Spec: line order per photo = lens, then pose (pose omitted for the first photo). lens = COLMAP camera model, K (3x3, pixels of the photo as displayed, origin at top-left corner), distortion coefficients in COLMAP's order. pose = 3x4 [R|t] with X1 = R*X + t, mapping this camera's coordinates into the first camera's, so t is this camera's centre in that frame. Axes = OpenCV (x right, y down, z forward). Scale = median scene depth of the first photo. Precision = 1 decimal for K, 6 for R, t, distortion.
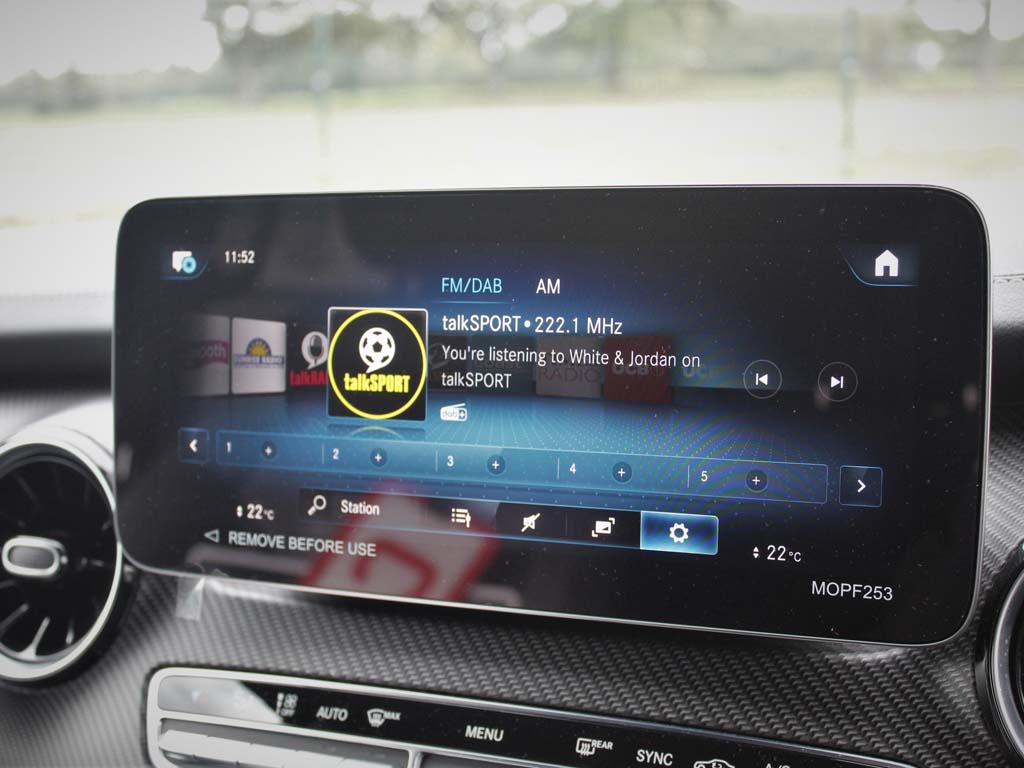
lens RADIAL K [[1524.7, 0, 512.0], [0, 1524.7, 384.0], [0, 0, 1]] dist [-0.090971, 0.125463]
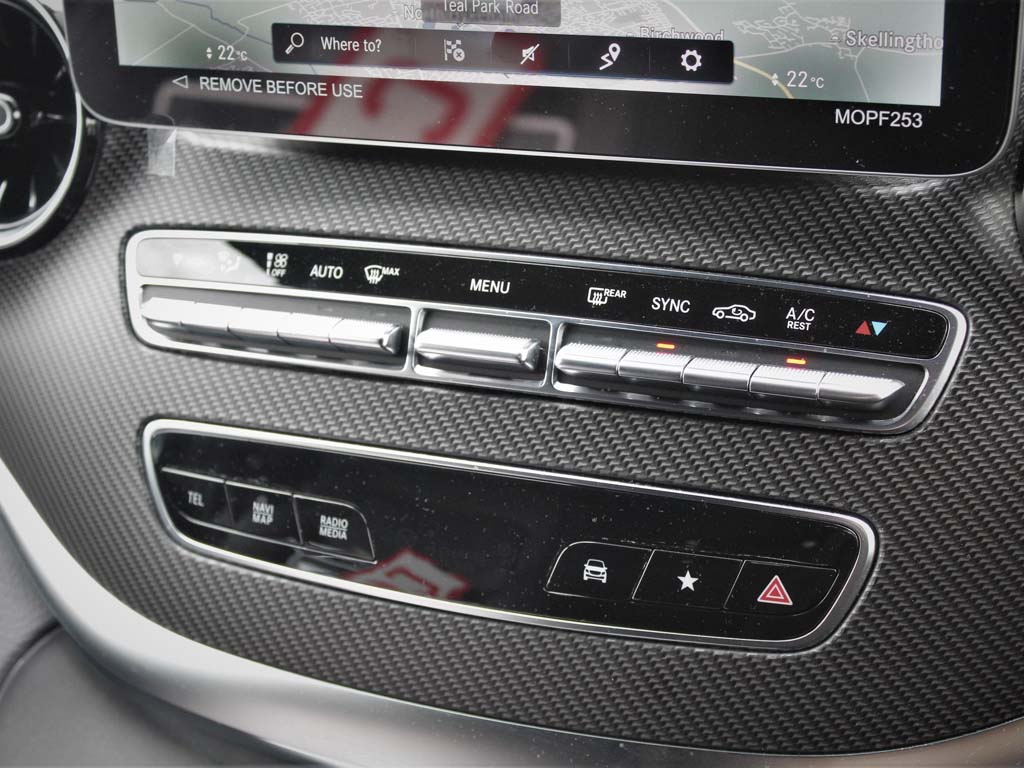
lens RADIAL K [[2005.4, 0, 512.0], [0, 2005.4, 384.0], [0, 0, 1]] dist [-0.000233, 0.117074]
pose [[0.998420, -0.032966, -0.045502, 0.049409], [0.043812, 0.963776, 0.263091, -0.033683], [0.035181, -0.264669, 0.963697, -0.195326]]
